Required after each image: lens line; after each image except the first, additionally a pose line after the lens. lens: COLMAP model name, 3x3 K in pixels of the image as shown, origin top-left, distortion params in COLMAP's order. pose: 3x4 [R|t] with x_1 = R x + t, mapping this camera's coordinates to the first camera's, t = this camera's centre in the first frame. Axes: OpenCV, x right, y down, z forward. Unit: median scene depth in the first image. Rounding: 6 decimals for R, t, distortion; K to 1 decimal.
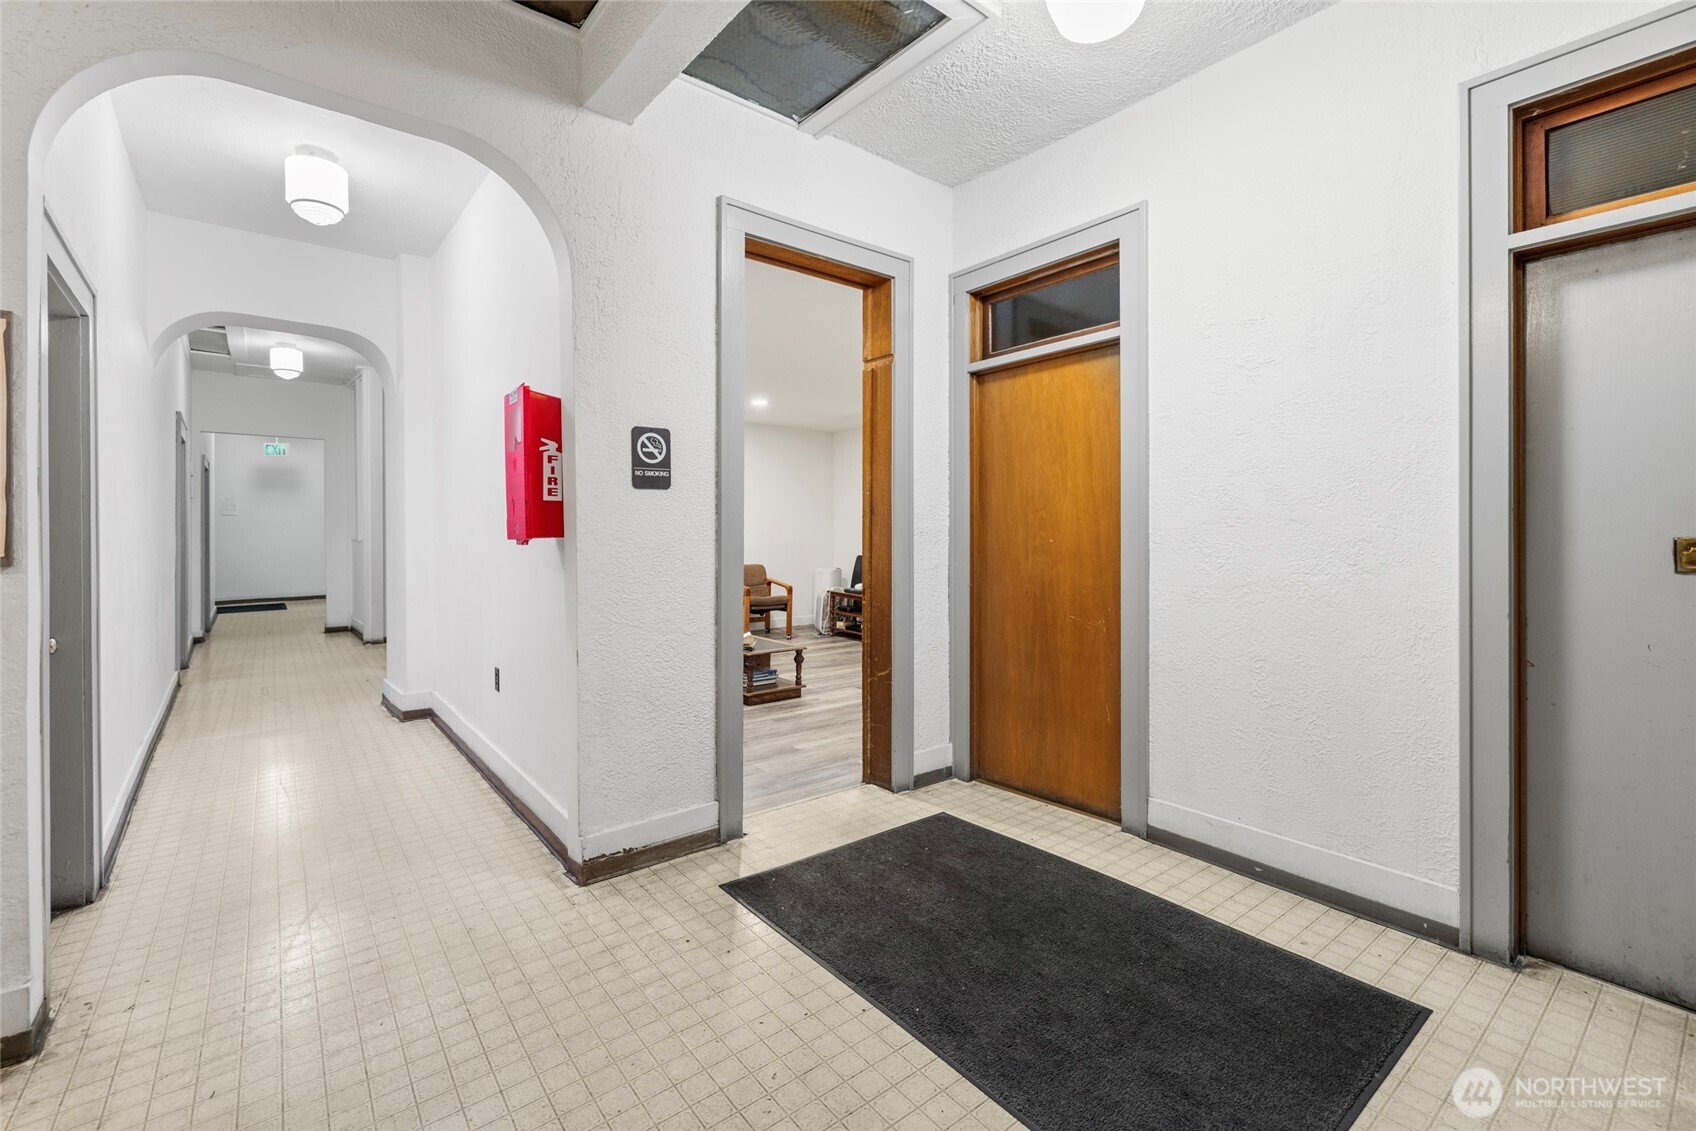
lens RADIAL K [[730.8, 0, 837.8], [0, 730.8, 525.2], [0, 0, 1]] dist [0.002739, -0.000643]
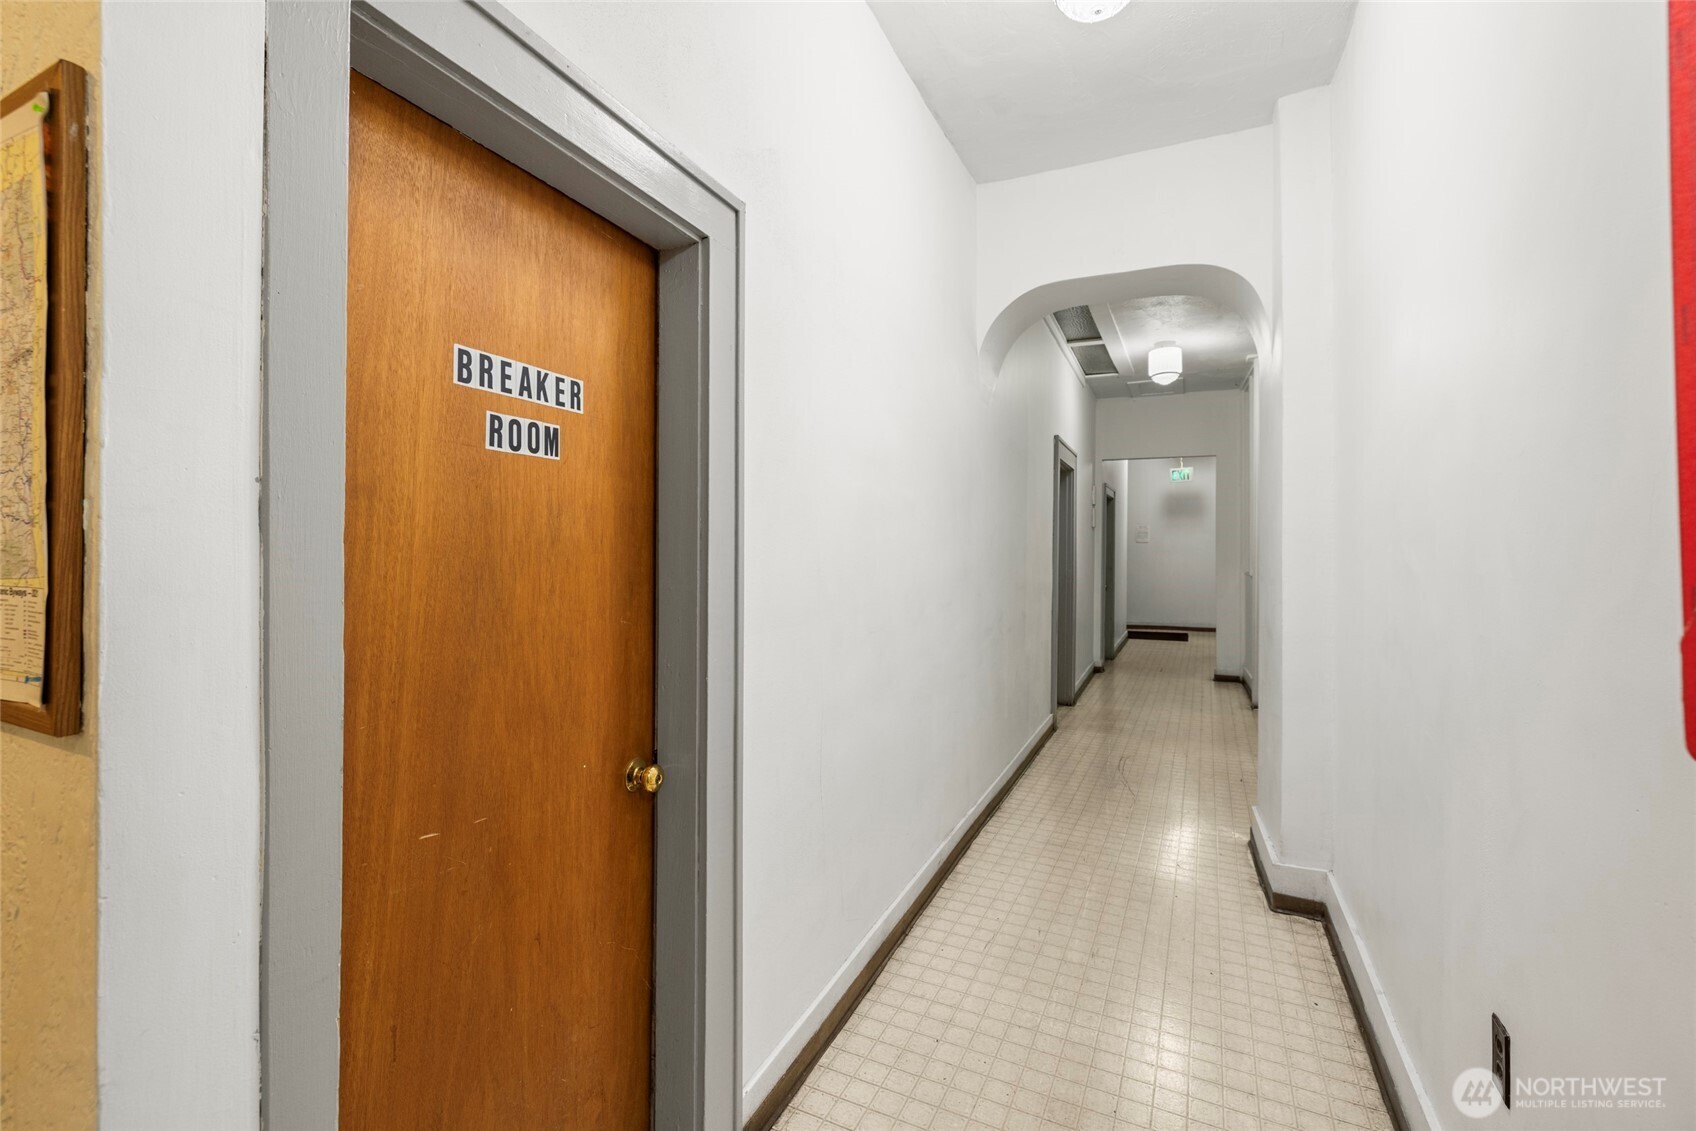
lens RADIAL K [[730.8, 0, 848.7], [0, 730.8, 552.8], [0, 0, 1]] dist [0.002739, -0.000643]
pose [[0.441047, 0.010110, -0.897427, -0.122206], [-0.004146, 0.999949, 0.009228, -0.008816], [0.897474, -0.000349, 0.441067, 0.238935]]
